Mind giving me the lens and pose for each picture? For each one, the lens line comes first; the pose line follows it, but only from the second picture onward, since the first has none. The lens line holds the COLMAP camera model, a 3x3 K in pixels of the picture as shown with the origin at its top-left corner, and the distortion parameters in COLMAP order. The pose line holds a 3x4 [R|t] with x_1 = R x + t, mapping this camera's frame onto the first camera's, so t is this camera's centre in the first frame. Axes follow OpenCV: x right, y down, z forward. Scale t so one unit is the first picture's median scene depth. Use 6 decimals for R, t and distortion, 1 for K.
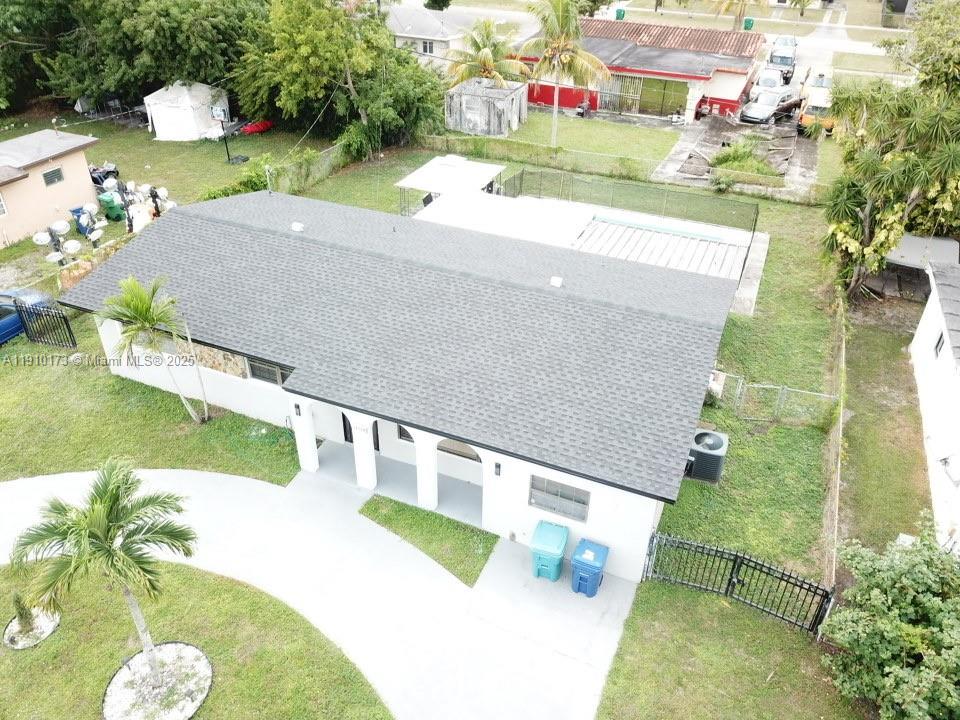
lens RADIAL K [[735.4, 0, 485.6], [0, 735.4, 362.2], [0, 0, 1]] dist [0.007543, 0.006090]
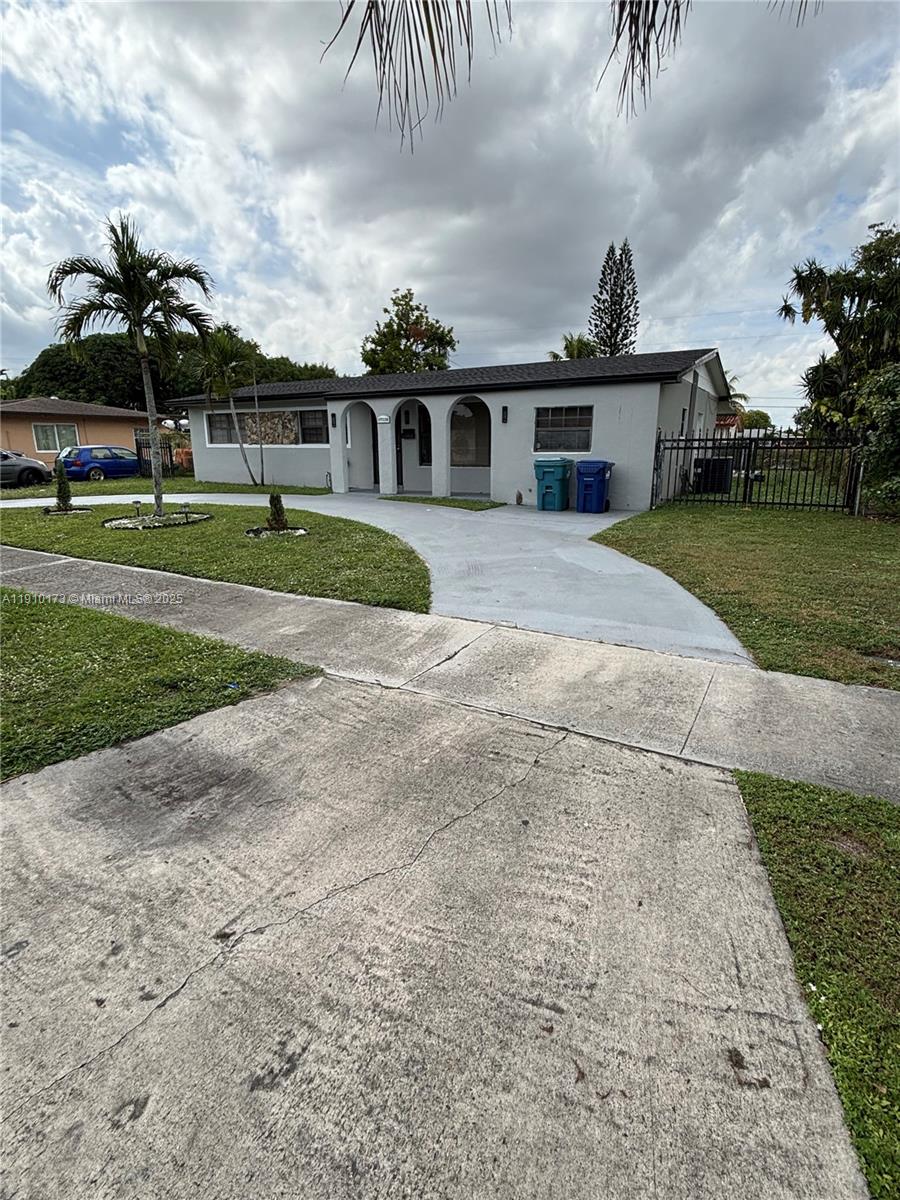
lens RADIAL K [[589.2, 0, 451.3], [0, 589.2, 598.3], [0, 0, 1]] dist [0.002190, -0.001383]
pose [[0.991541, 0.007587, -0.129572, 0.034349], [-0.050382, 0.942512, -0.330353, 0.446419], [0.119617, 0.334087, 0.934921, 0.186263]]
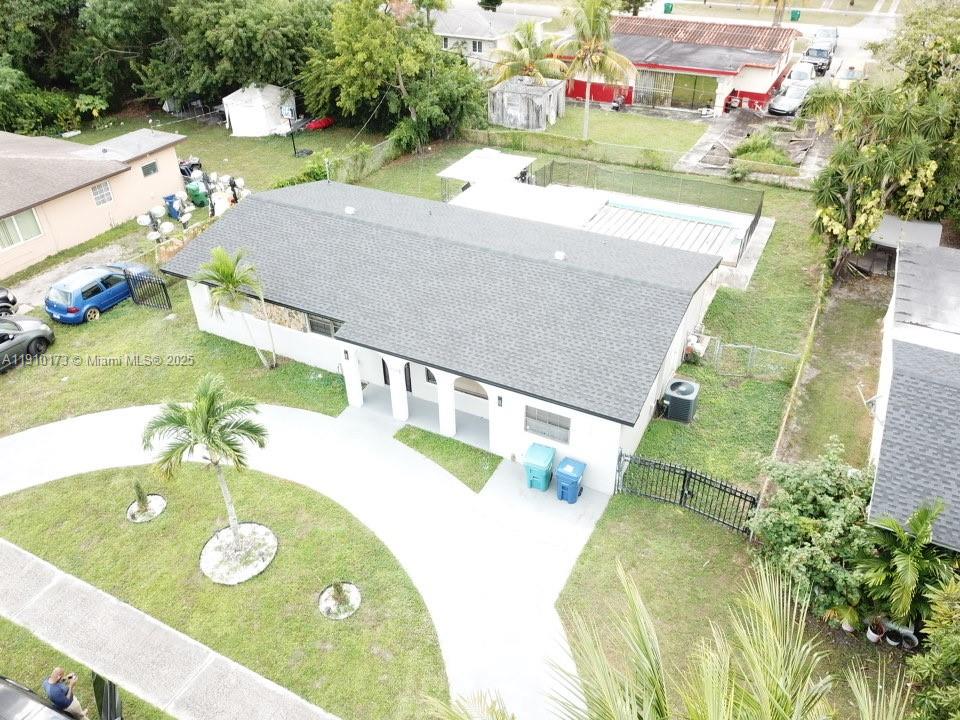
lens RADIAL K [[735.4, 0, 485.3], [0, 735.4, 360.8], [0, 0, 1]] dist [0.007543, 0.006090]
pose [[0.996686, 0.017041, -0.079543, 0.059155], [-0.016140, 0.999798, 0.011952, 0.040160], [0.079731, -0.010628, 0.996760, -0.167907]]
